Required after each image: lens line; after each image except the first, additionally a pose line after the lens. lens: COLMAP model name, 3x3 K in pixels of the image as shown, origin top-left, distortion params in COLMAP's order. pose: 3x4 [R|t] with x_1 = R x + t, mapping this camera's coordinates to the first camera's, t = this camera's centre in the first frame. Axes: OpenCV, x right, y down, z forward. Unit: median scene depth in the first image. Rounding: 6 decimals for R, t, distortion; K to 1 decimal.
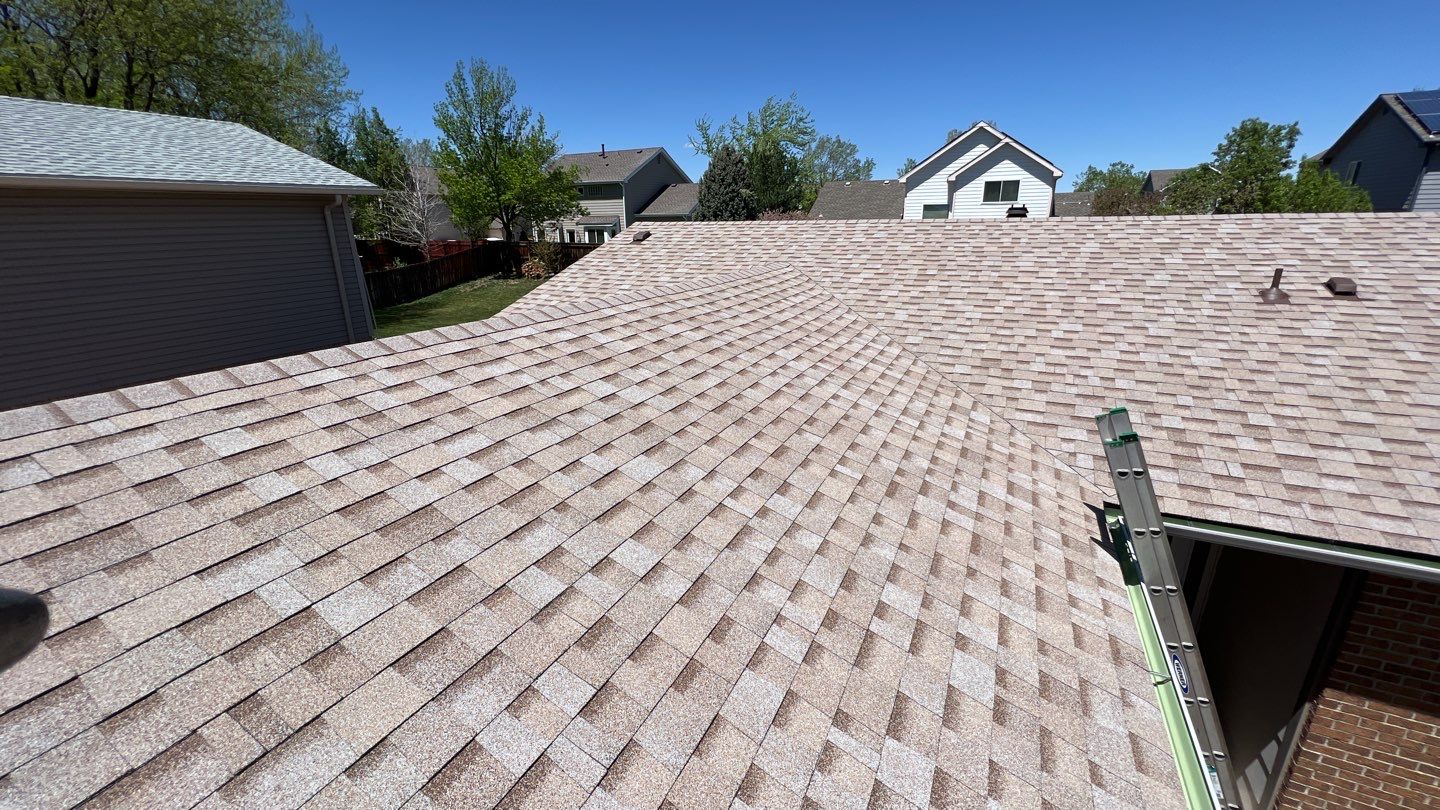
lens RADIAL K [[575.8, 0, 719.7], [0, 575.8, 400.2], [0, 0, 1]] dist [-0.000810, -0.000079]
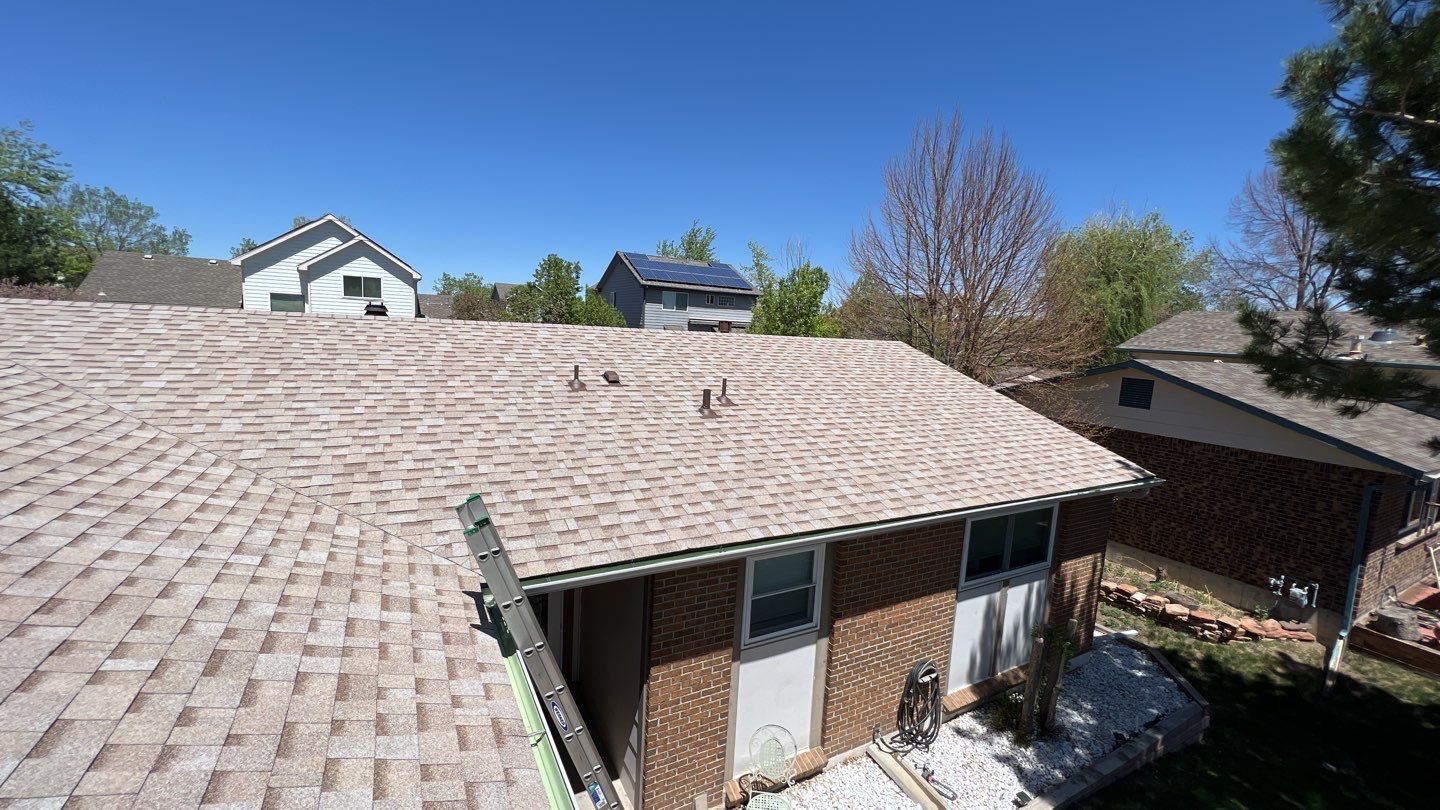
lens RADIAL K [[575.8, 0, 717.2], [0, 575.8, 399.4], [0, 0, 1]] dist [-0.000810, -0.000079]
pose [[0.560124, -0.057479, 0.826412, 0.039946], [0.189567, 0.980013, -0.060322, -0.006883], [-0.806427, 0.190448, 0.559825, -0.005933]]
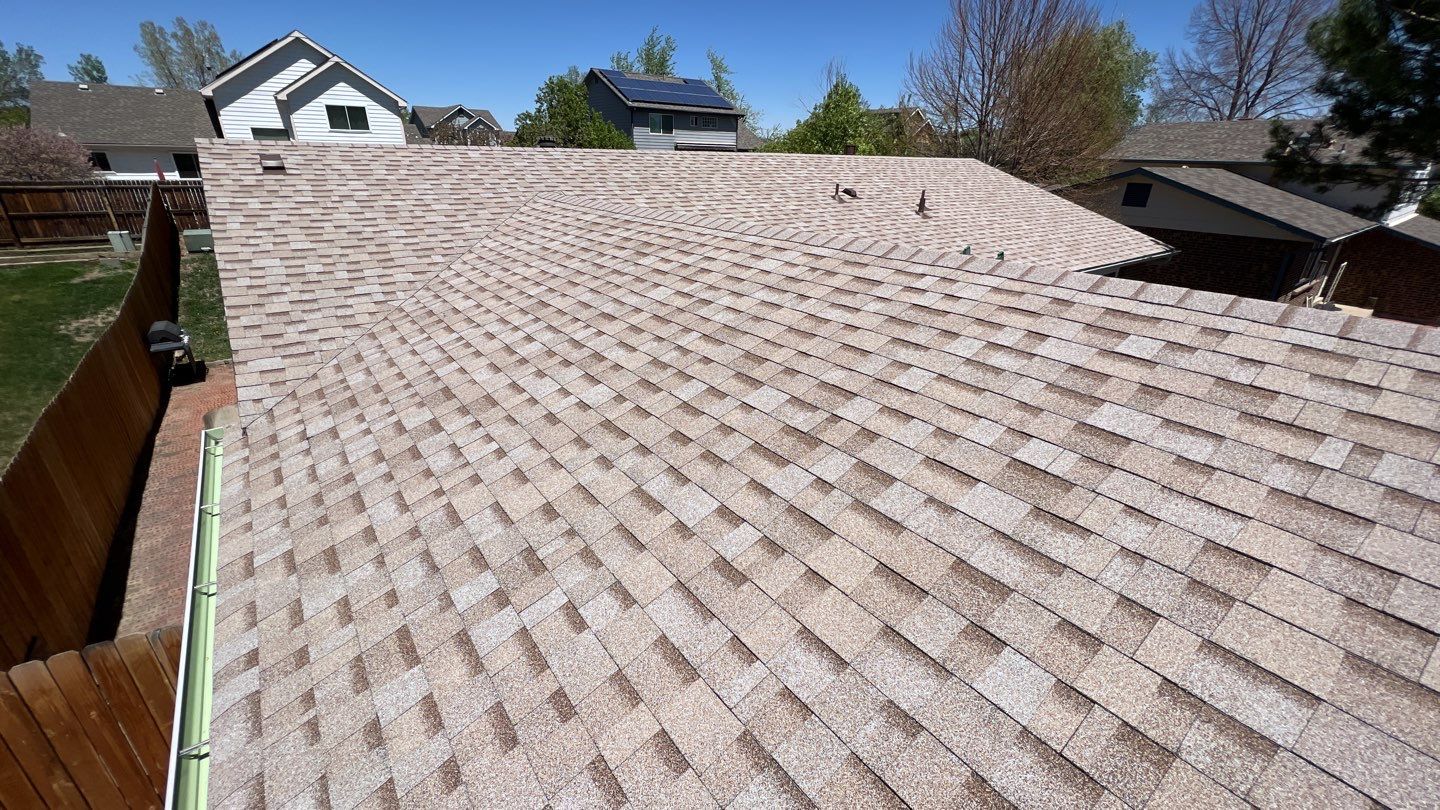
lens RADIAL K [[575.8, 0, 714.6], [0, 575.8, 398.1], [0, 0, 1]] dist [-0.000810, -0.000079]
pose [[0.439831, -0.328065, 0.836015, -1.264555], [0.242967, 0.939645, 0.240905, -0.148018], [-0.864590, 0.097167, 0.492994, 0.596929]]
